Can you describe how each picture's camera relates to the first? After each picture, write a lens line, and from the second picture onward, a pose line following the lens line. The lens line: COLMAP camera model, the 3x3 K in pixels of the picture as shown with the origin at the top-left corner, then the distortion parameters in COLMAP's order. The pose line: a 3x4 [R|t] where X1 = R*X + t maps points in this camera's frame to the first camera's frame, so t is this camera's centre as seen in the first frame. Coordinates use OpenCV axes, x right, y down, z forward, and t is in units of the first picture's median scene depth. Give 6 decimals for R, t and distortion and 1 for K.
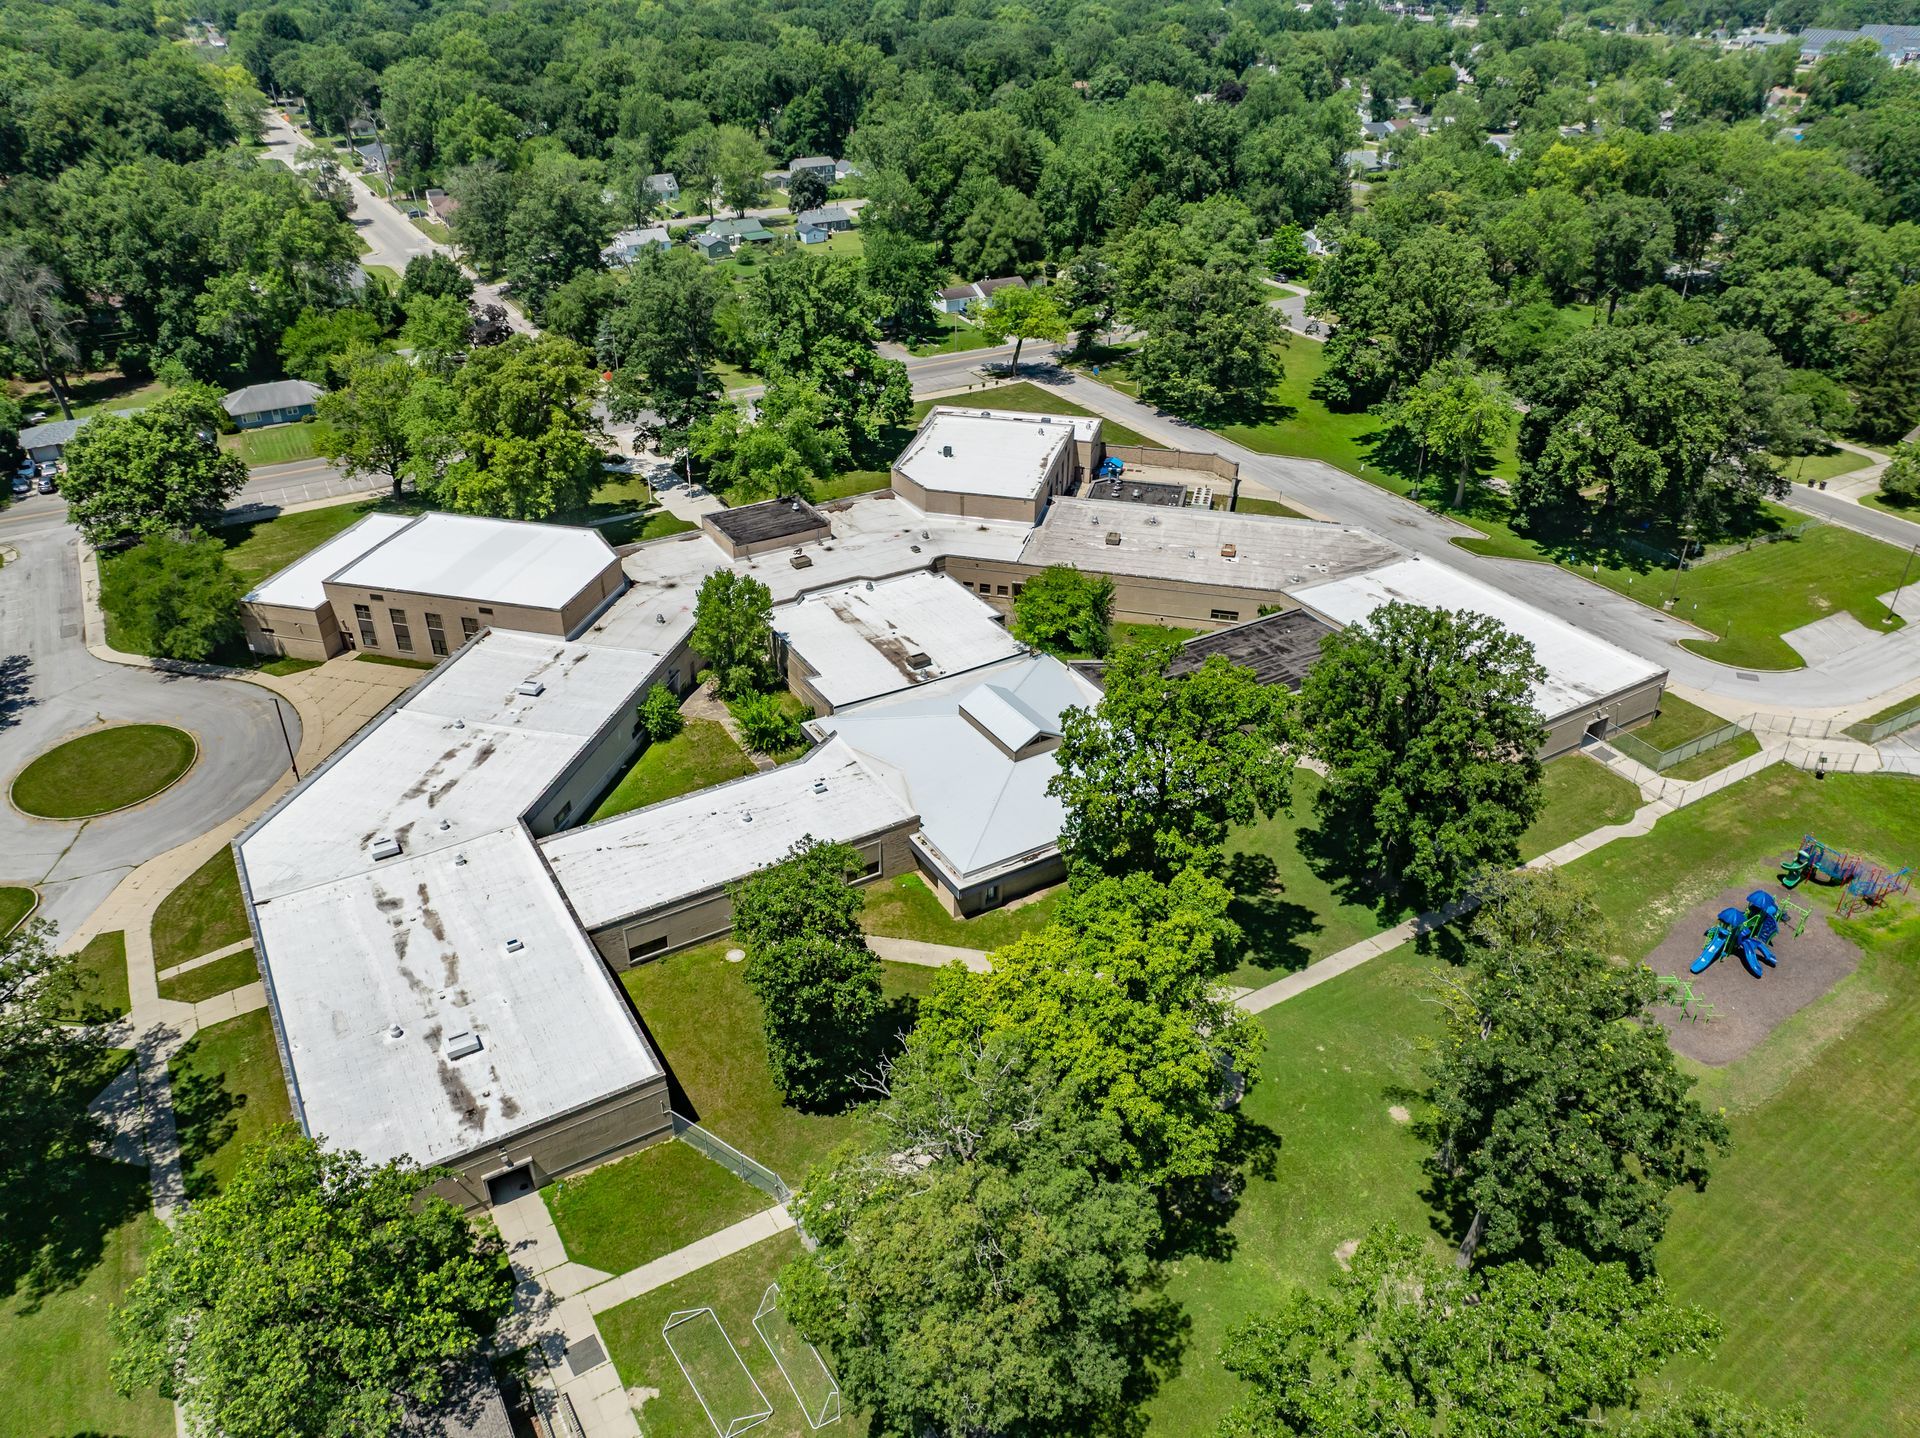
lens RADIAL K [[1352.6, 0, 957.7], [0, 1352.6, 716.0], [0, 0, 1]] dist [-0.032059, -0.008100]
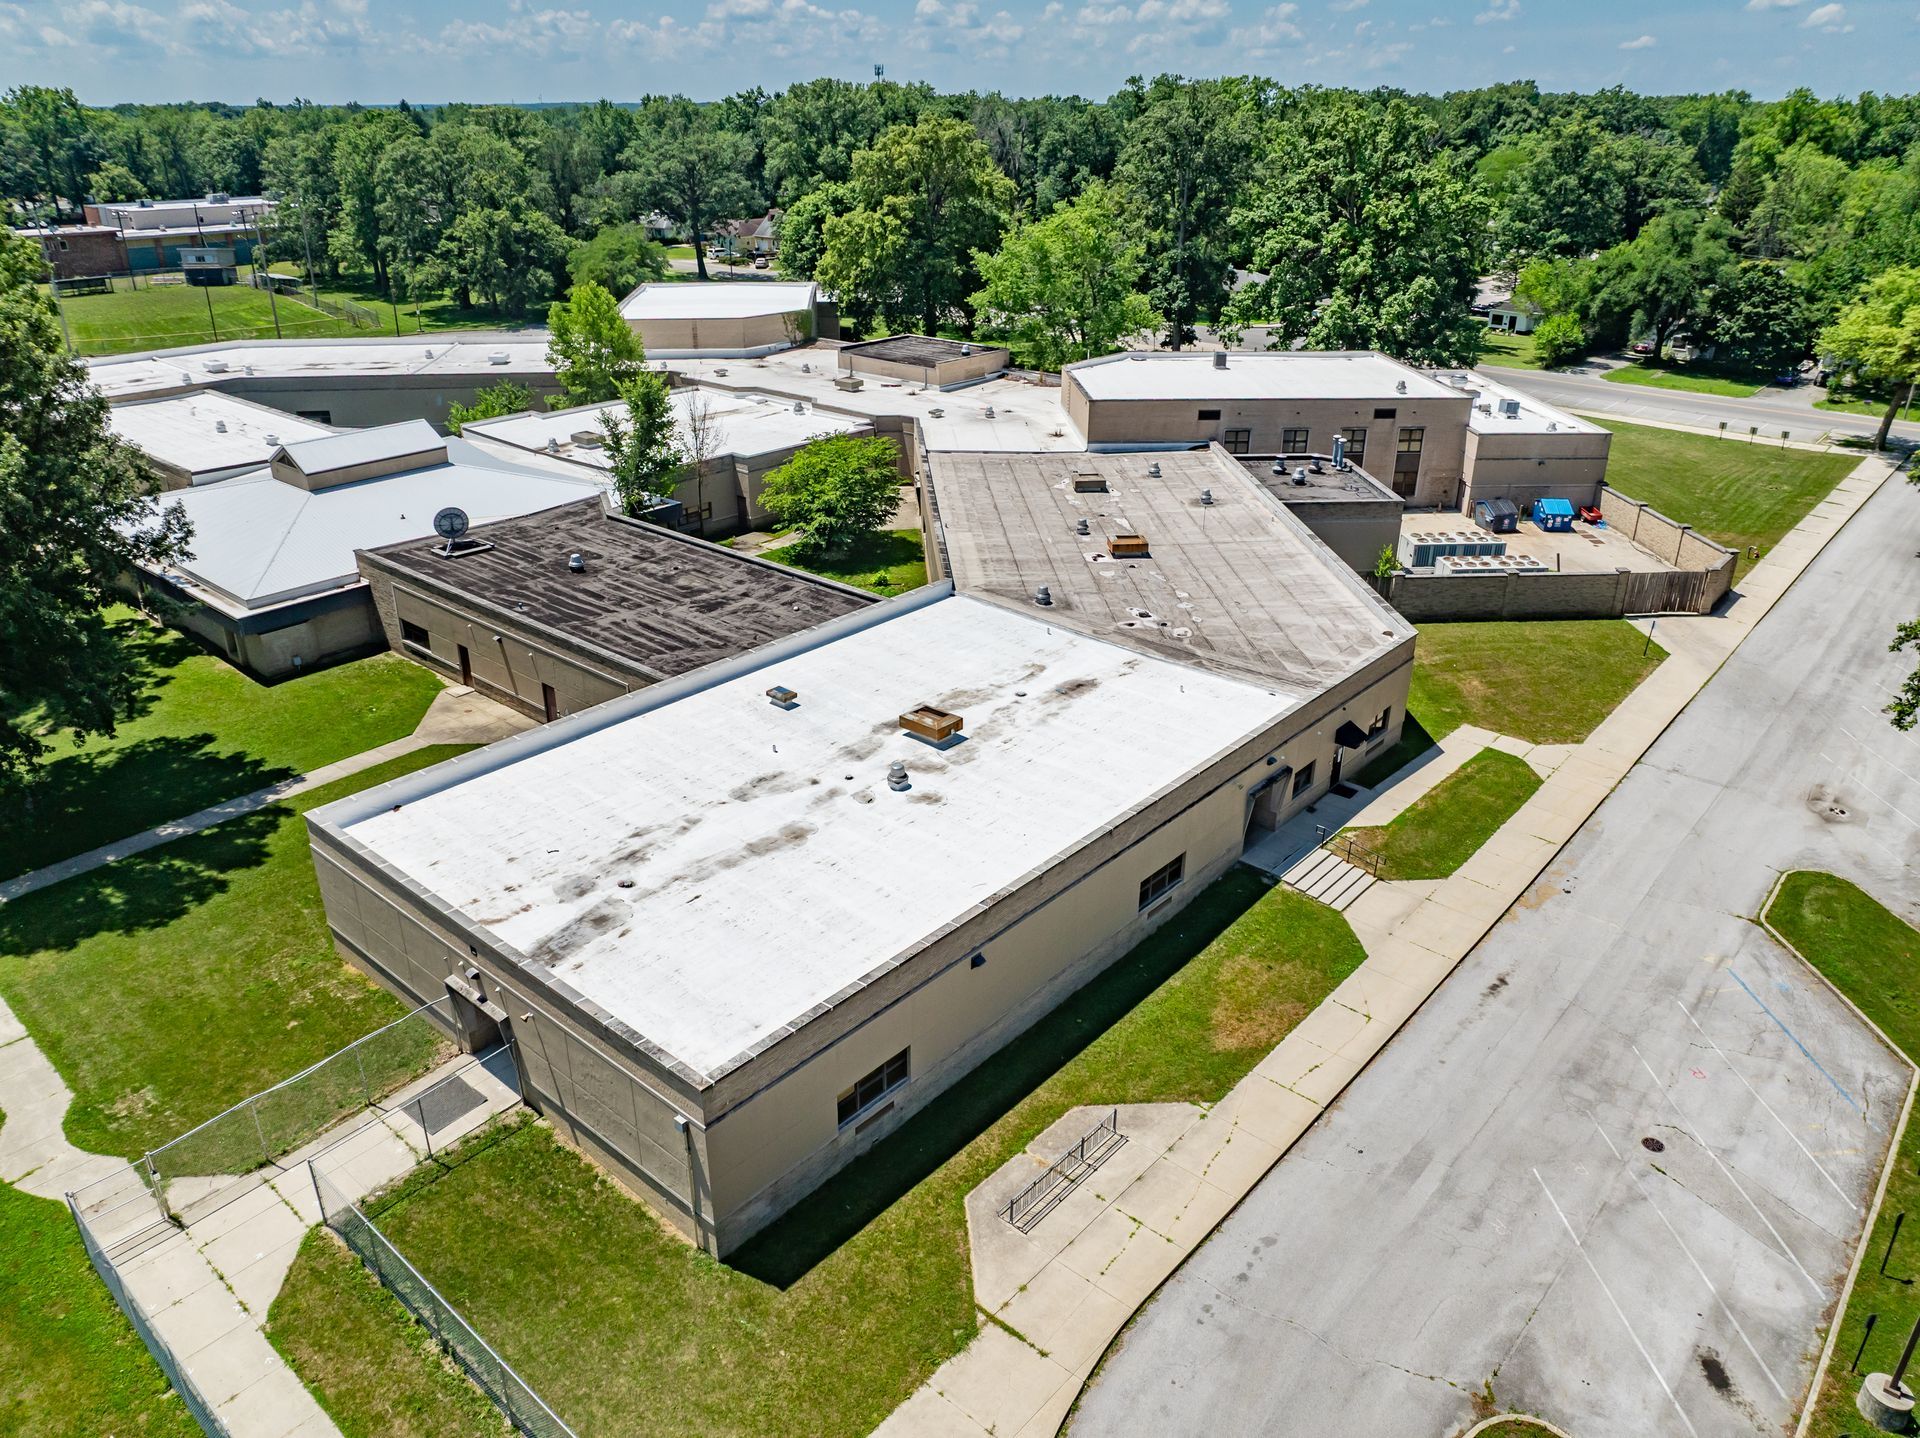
lens RADIAL K [[1343.6, 0, 956.2], [0, 1343.6, 720.4], [0, 0, 1]] dist [-0.035811, -0.000271]
pose [[0.306012, 0.398940, -0.864410, 0.607030], [-0.494743, 0.842374, 0.213625, -0.139681], [0.813380, 0.362289, 0.455149, 0.745183]]
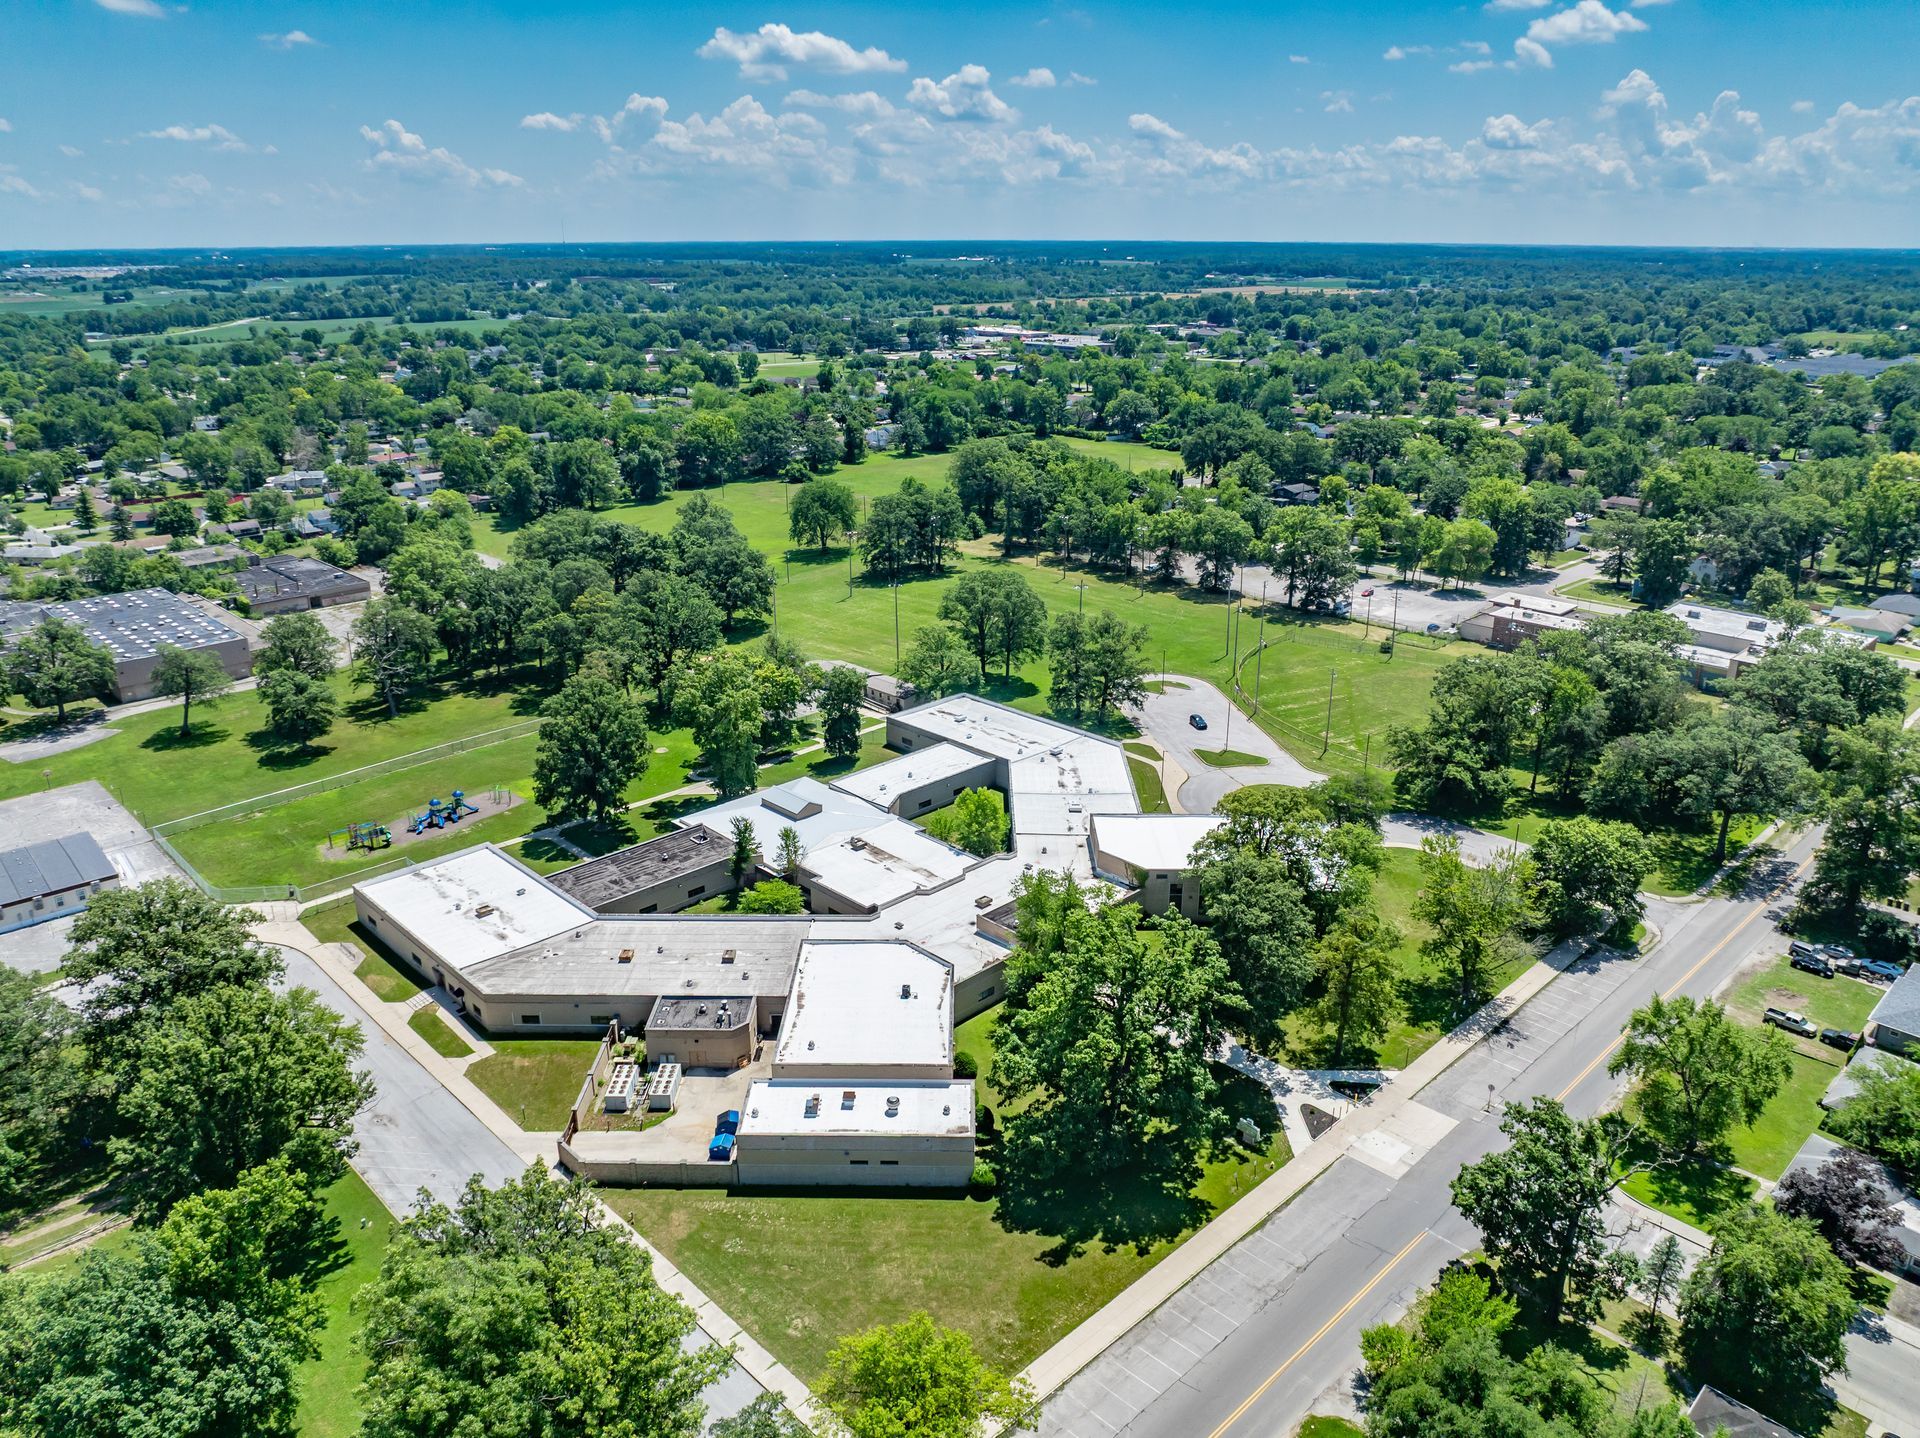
lens RADIAL K [[1352.6, 0, 957.7], [0, 1352.6, 716.0], [0, 0, 1]] dist [-0.032059, -0.008100]
pose [[-0.972299, 0.074695, -0.221486, 0.163560], [-0.124204, 0.637618, 0.760274, -1.122562], [0.198012, 0.766723, -0.610678, 1.564090]]
